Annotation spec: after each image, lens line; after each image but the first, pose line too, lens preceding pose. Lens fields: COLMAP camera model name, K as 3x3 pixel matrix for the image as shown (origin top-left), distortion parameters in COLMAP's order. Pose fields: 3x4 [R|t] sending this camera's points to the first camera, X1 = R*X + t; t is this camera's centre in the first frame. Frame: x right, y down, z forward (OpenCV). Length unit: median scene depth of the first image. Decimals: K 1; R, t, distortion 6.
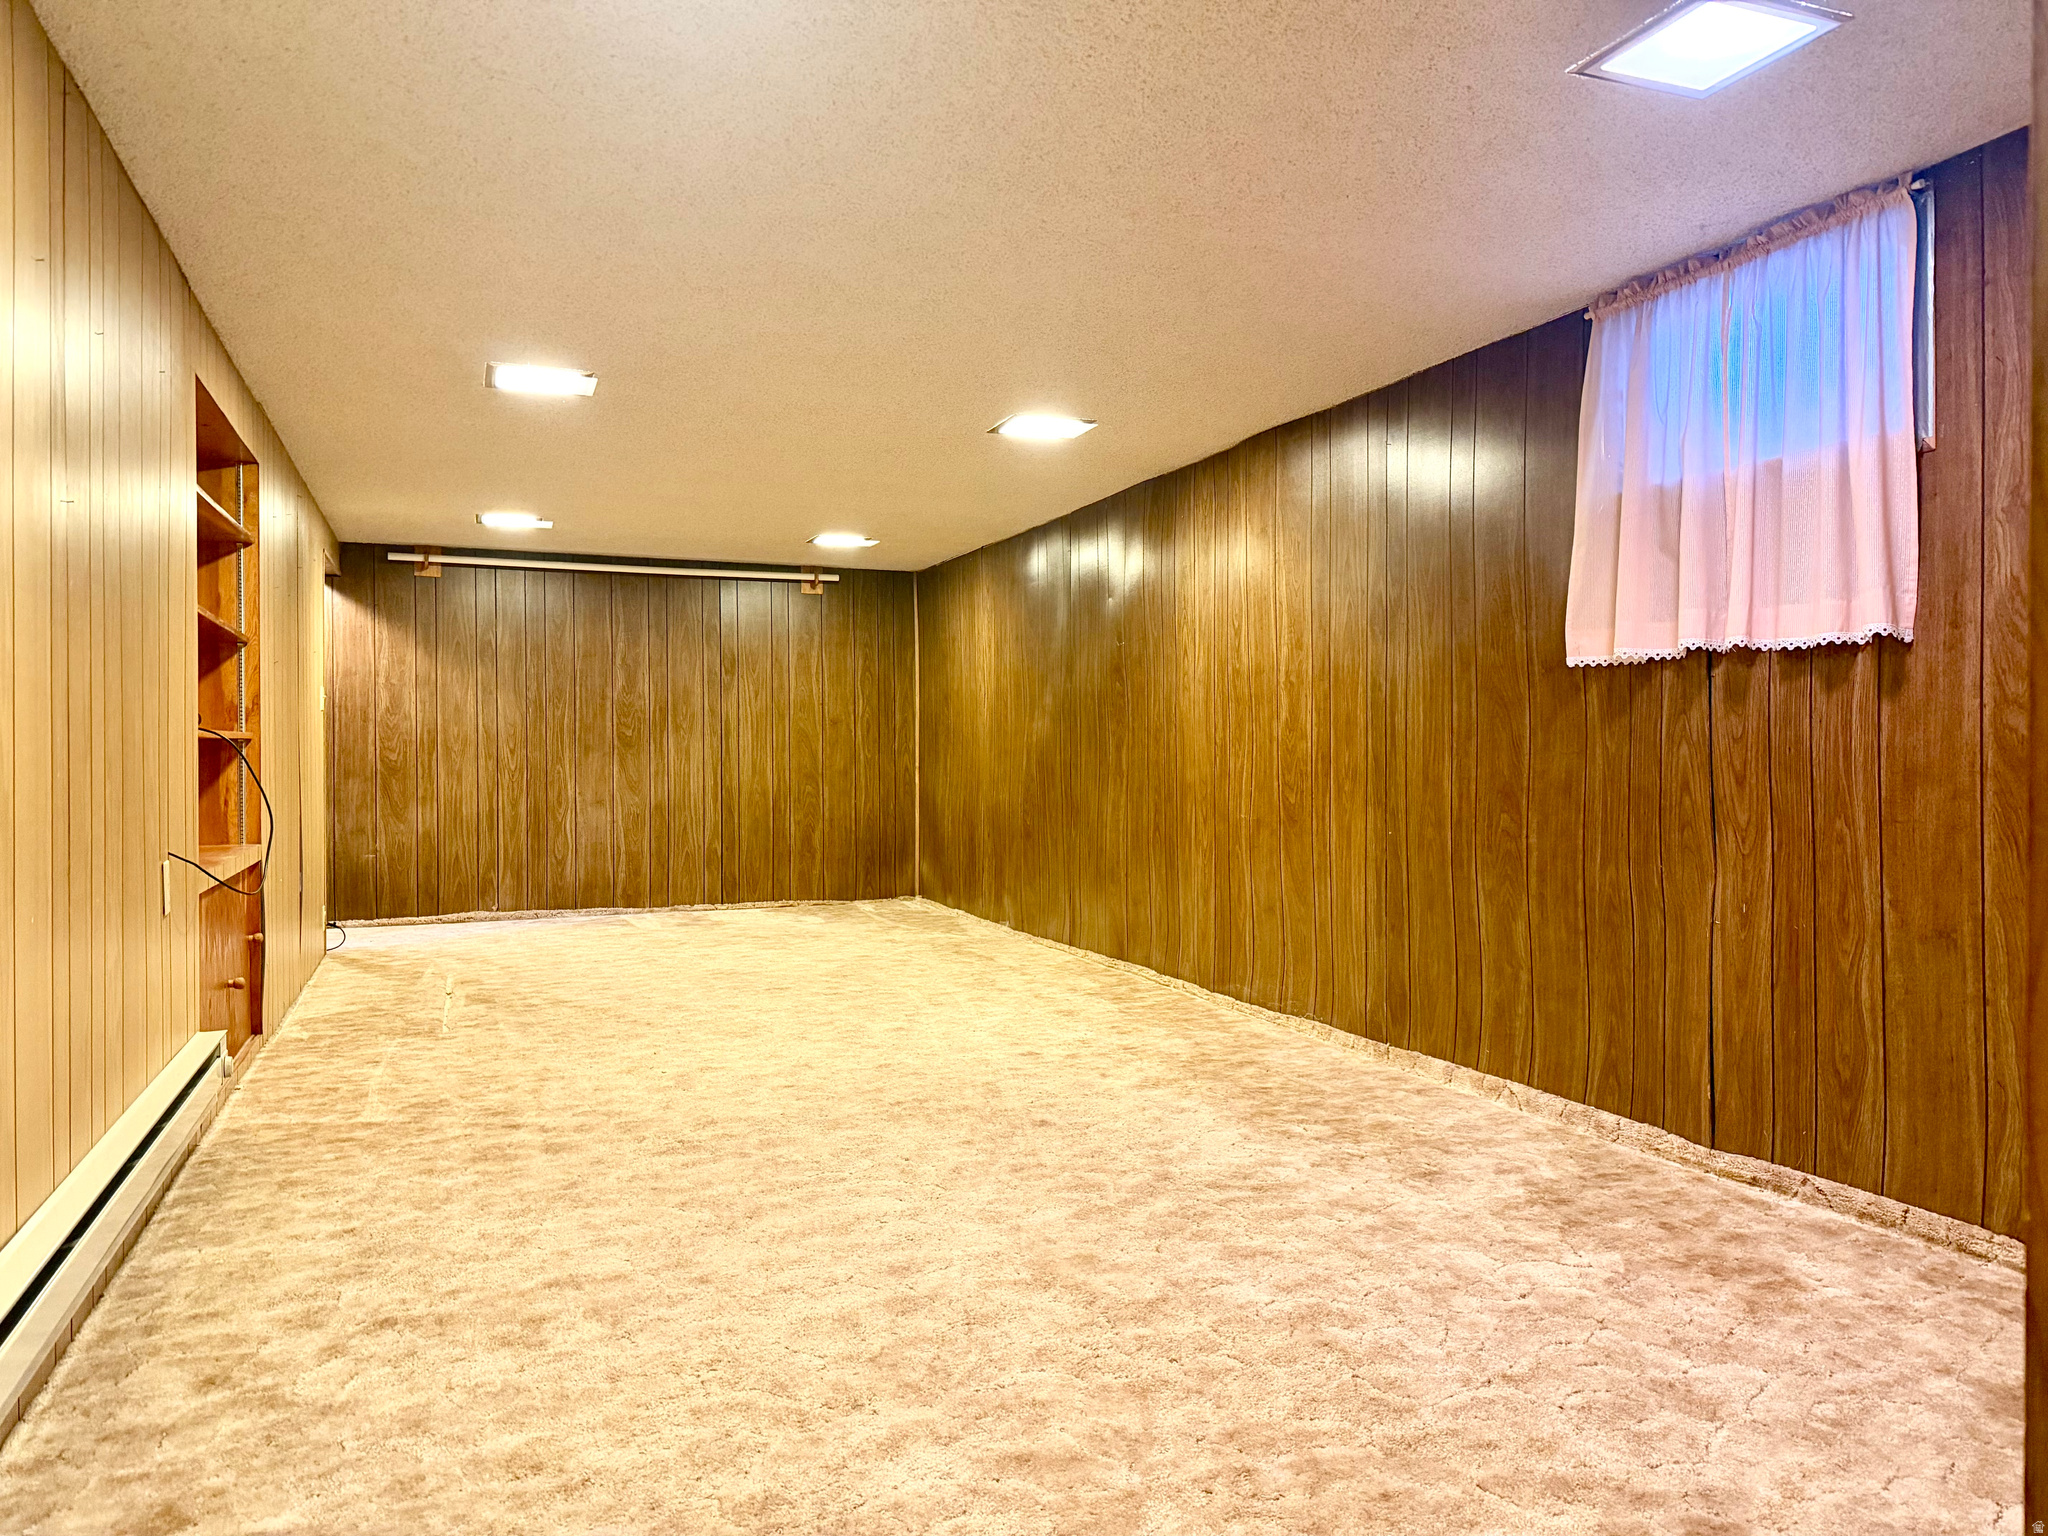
lens RADIAL K [[1455.6, 0, 1023.4], [0, 1455.6, 761.7], [0, 0, 1]] dist [0.078874, -0.079749]
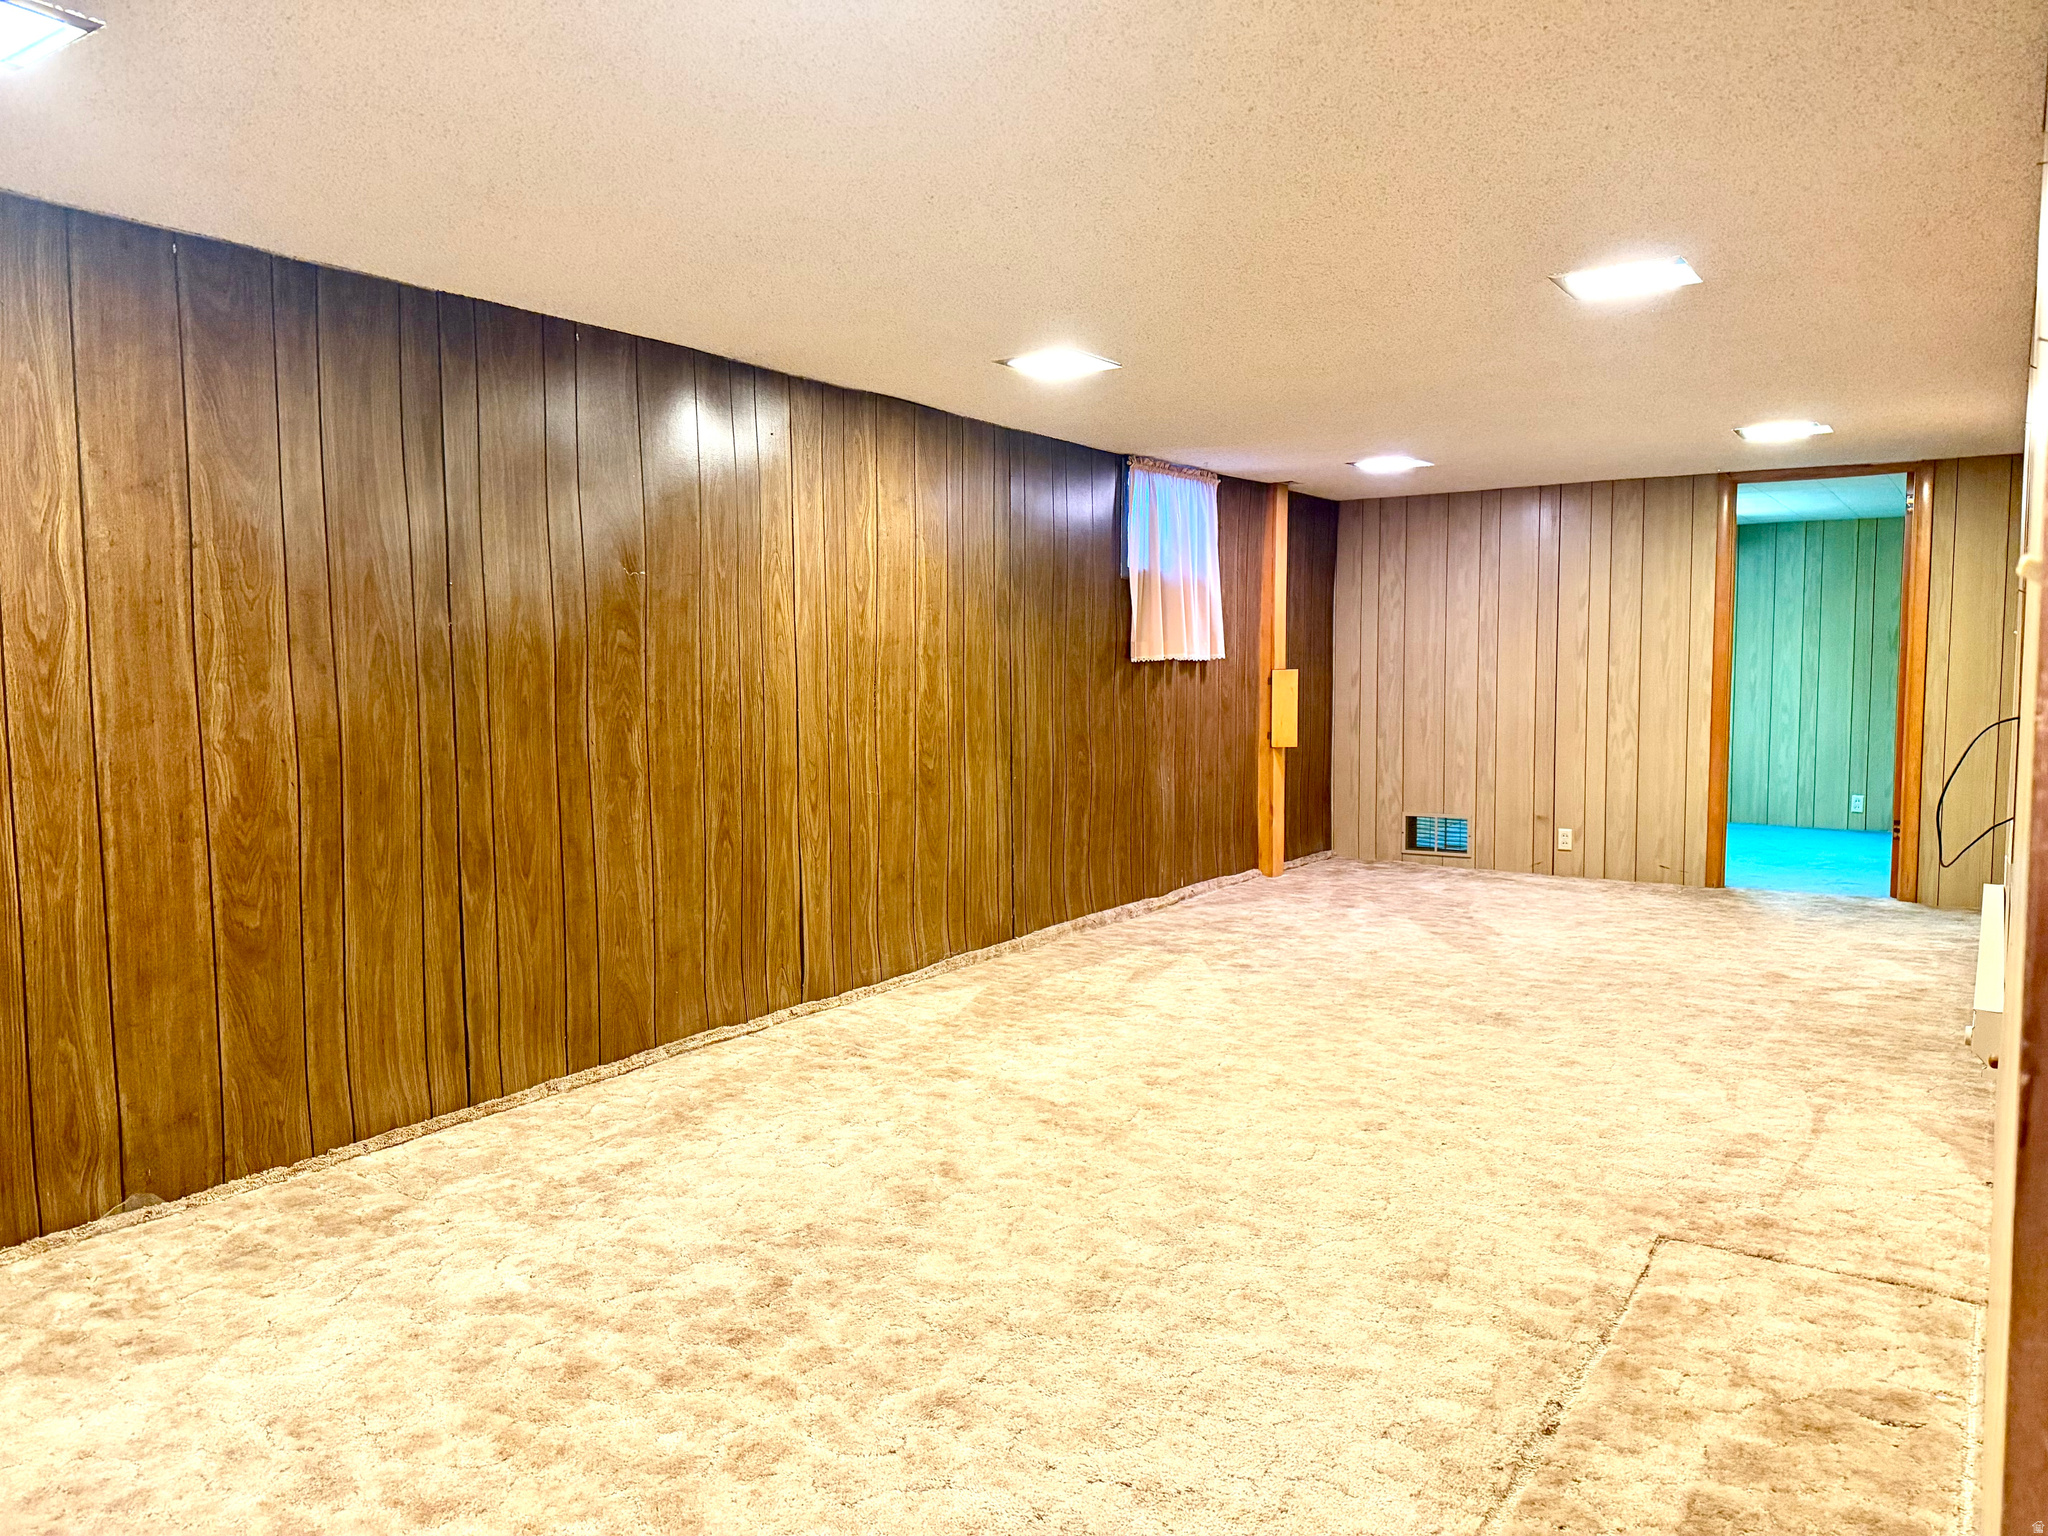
lens RADIAL K [[1455.6, 0, 1023.4], [0, 1455.6, 761.7], [0, 0, 1]] dist [0.078874, -0.079749]
pose [[-0.583128, -0.060620, 0.810115, -0.733374], [0.004118, 0.996979, 0.077567, -0.060500], [-0.812370, 0.048568, -0.581117, 1.592407]]
